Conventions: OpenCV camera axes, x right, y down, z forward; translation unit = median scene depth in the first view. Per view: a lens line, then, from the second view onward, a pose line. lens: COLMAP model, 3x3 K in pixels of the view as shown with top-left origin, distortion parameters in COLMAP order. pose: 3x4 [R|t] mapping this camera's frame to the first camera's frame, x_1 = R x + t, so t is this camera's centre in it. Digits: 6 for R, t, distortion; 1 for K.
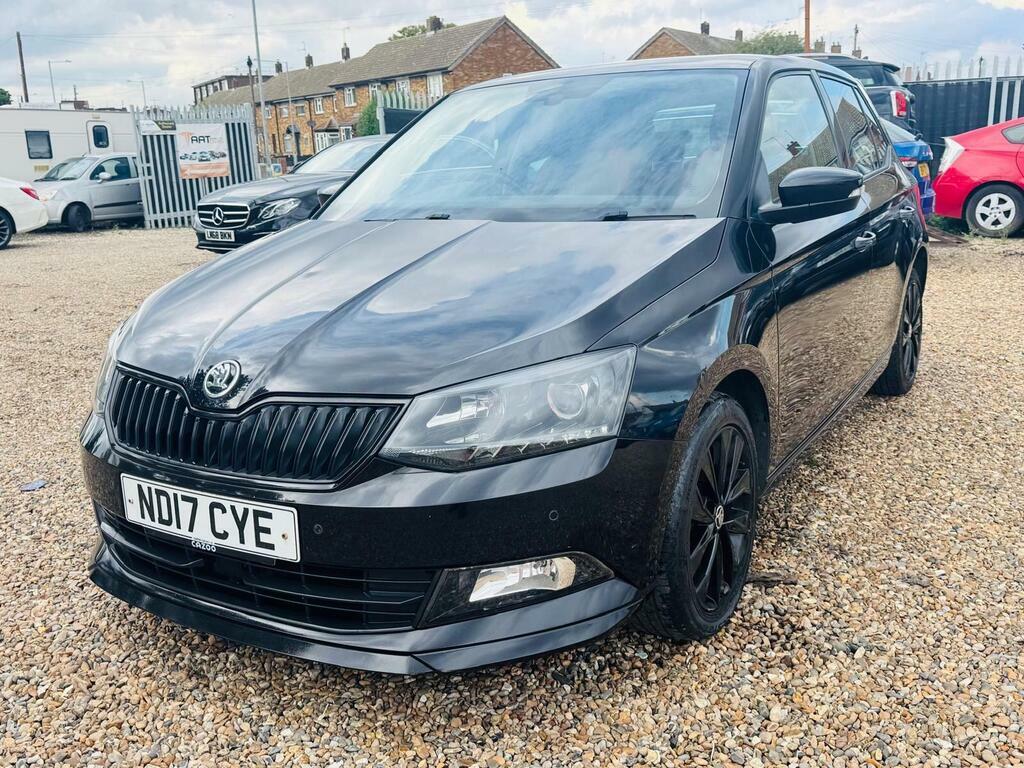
lens RADIAL K [[969.5, 0, 512.7], [0, 969.5, 383.0], [0, 0, 1]] dist [0.102848, -0.194261]
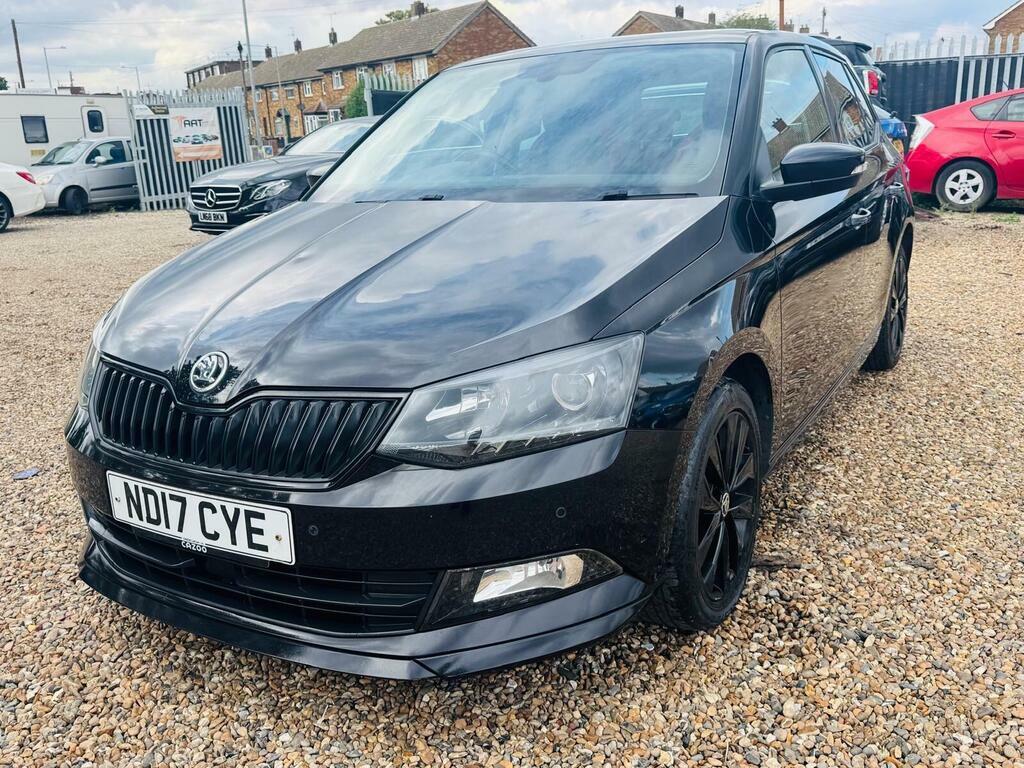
lens RADIAL K [[923.1, 0, 514.2], [0, 923.1, 383.7], [0, 0, 1]] dist [0.067438, -0.114797]
pose [[0.999773, -0.012942, 0.016899, -0.013142], [0.012402, 0.999421, 0.031685, -0.014642], [-0.017299, -0.031468, 0.999355, 0.074828]]
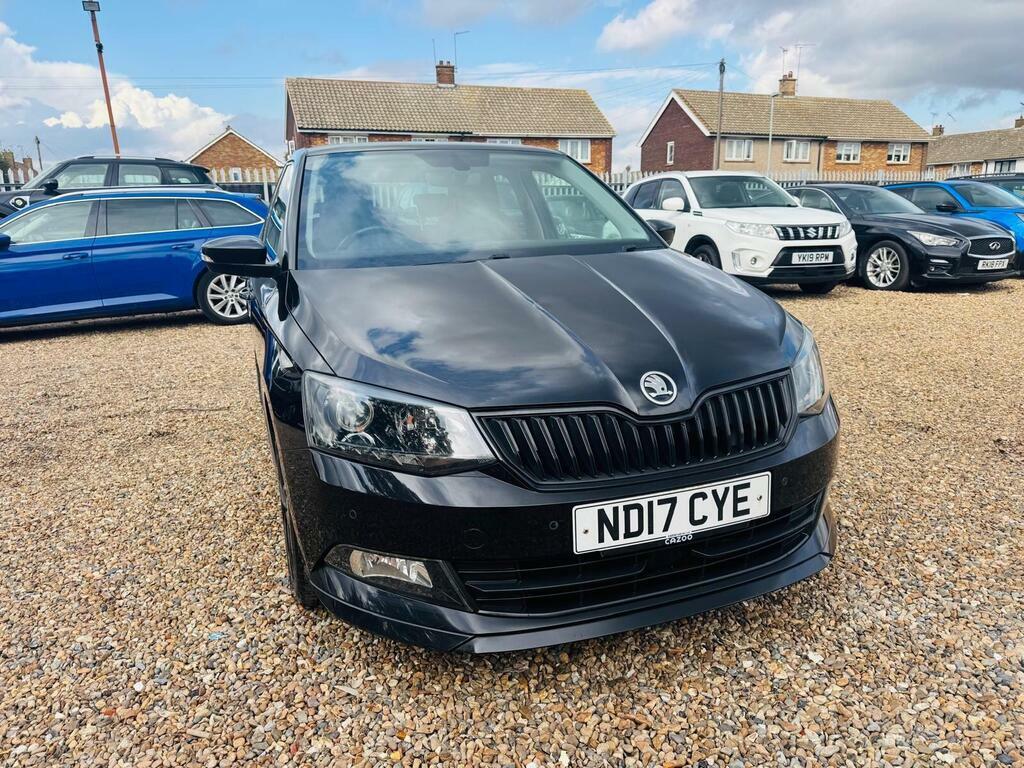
lens RADIAL K [[713.9, 0, 508.1], [0, 713.9, 381.3], [0, 0, 1]] dist [0.065914, -0.089565]
pose [[0.620013, -0.165944, 0.766842, -0.836230], [0.194577, 0.979366, 0.054614, -0.071977], [-0.760082, 0.115349, 0.639508, 0.495854]]
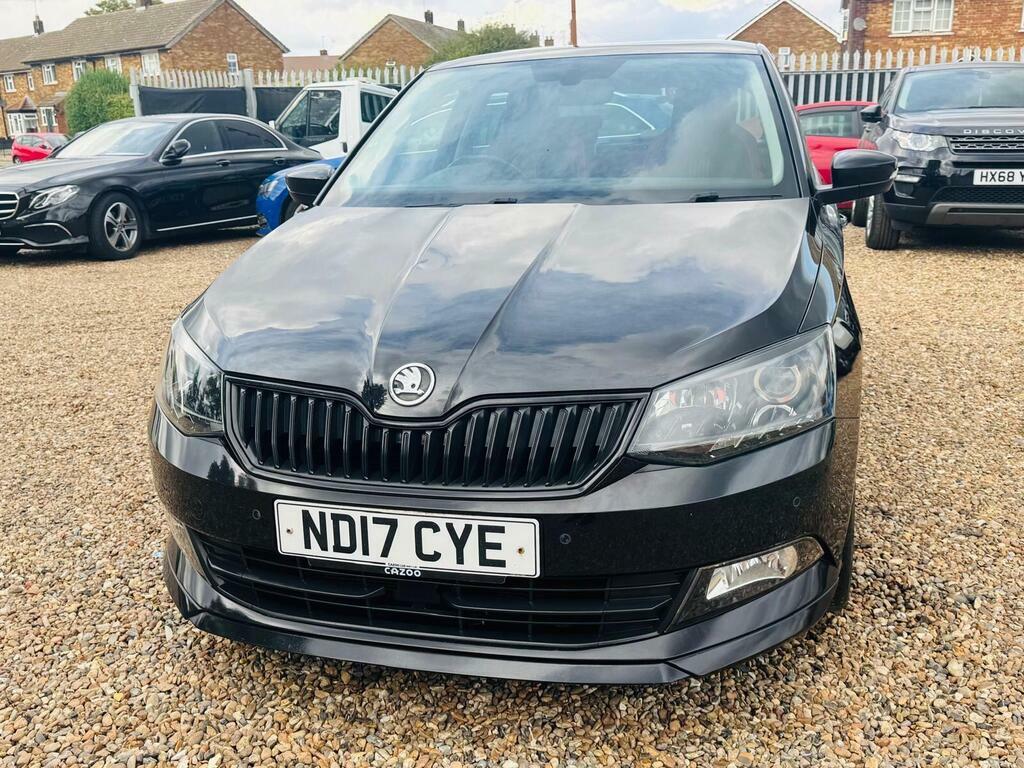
lens RADIAL K [[969.5, 0, 512.7], [0, 969.5, 383.0], [0, 0, 1]] dist [0.102848, -0.194261]
pose [[0.959062, -0.061020, 0.276545, -0.374885], [0.057744, 0.998131, 0.019982, -0.014095], [-0.277248, -0.003195, 0.960793, 0.100217]]
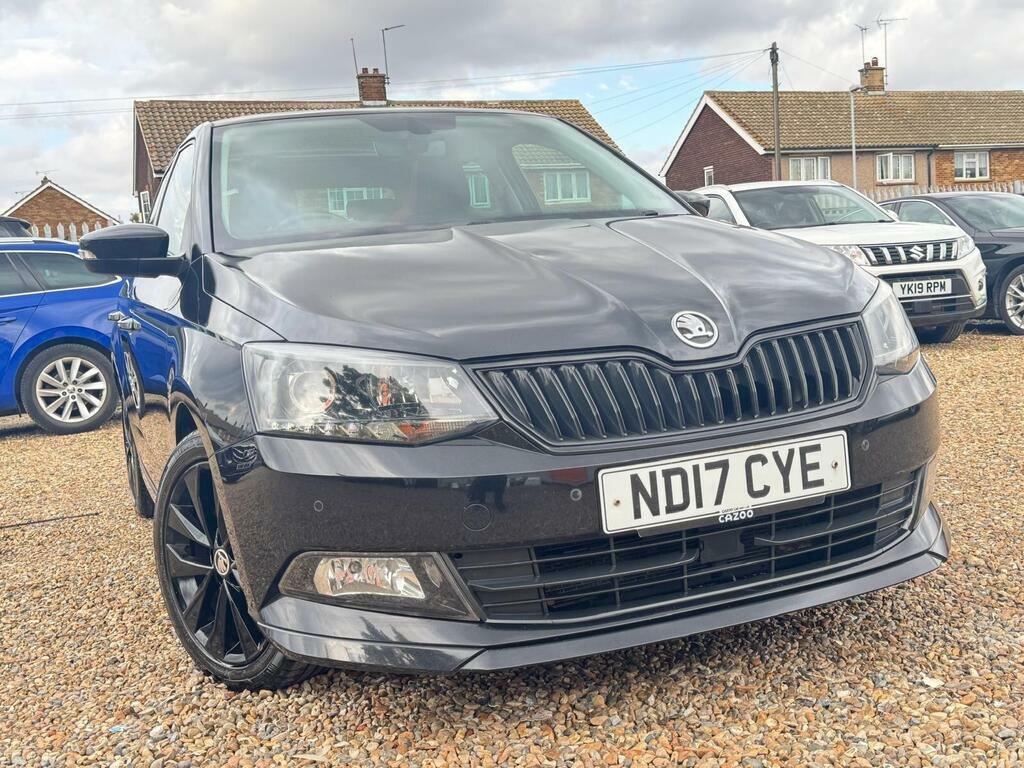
lens RADIAL K [[1105.3, 0, 521.2], [0, 1105.3, 382.2], [0, 0, 1]] dist [0.148605, -0.284959]
pose [[0.587090, -0.090461, 0.804451, -0.981932], [0.253919, 0.964165, -0.076889, 0.064574], [-0.768668, 0.249406, 0.589021, 0.439025]]
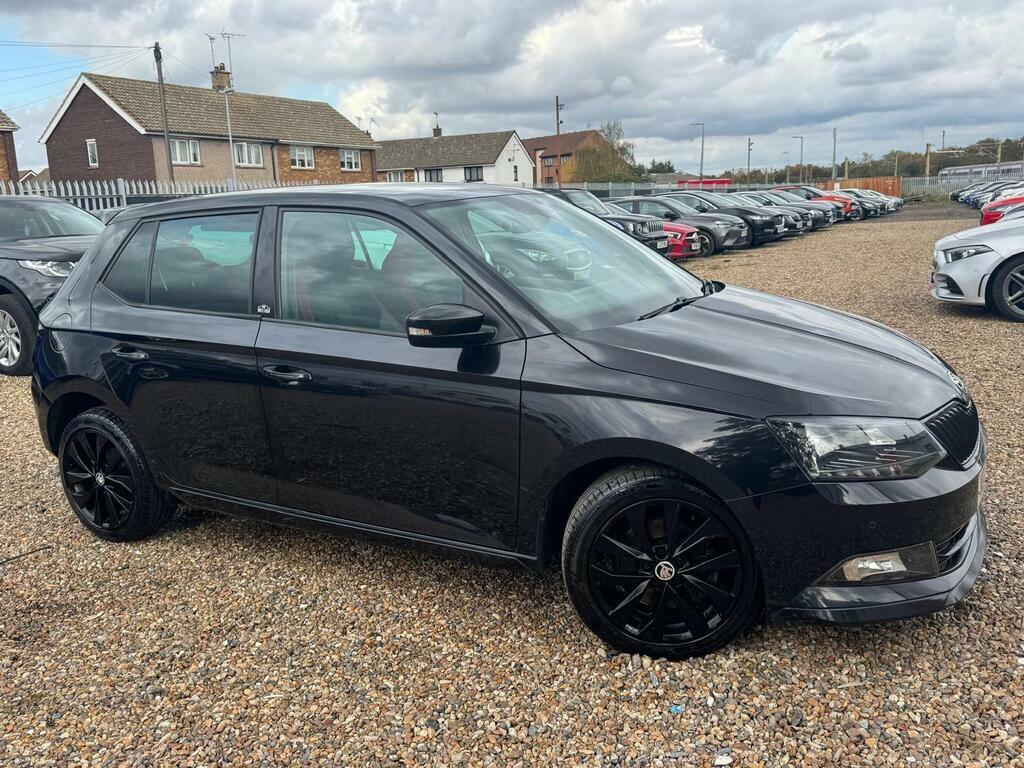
lens RADIAL K [[857.3, 0, 506.9], [0, 857.3, 383.8], [0, 0, 1]] dist [0.094049, -0.157309]
pose [[-0.012407, -0.177643, 0.984017, -1.300067], [0.282761, 0.943303, 0.173858, -0.349883], [-0.959110, 0.280398, 0.038527, 1.305823]]
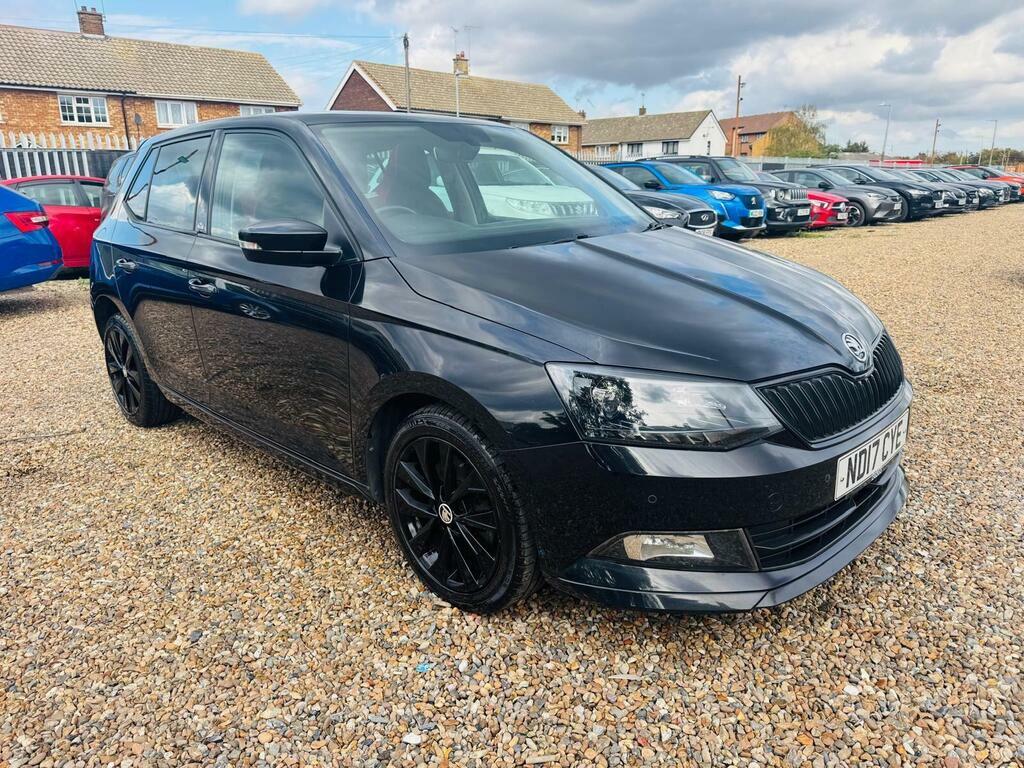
lens RADIAL K [[714.4, 0, 510.5], [0, 714.4, 390.3], [0, 0, 1]] dist [0.027172, -0.038106]
pose [[0.236434, -0.251095, 0.938643, -1.052328], [0.243132, 0.950589, 0.193048, -0.195256], [-0.940737, 0.182571, 0.285801, 0.945052]]
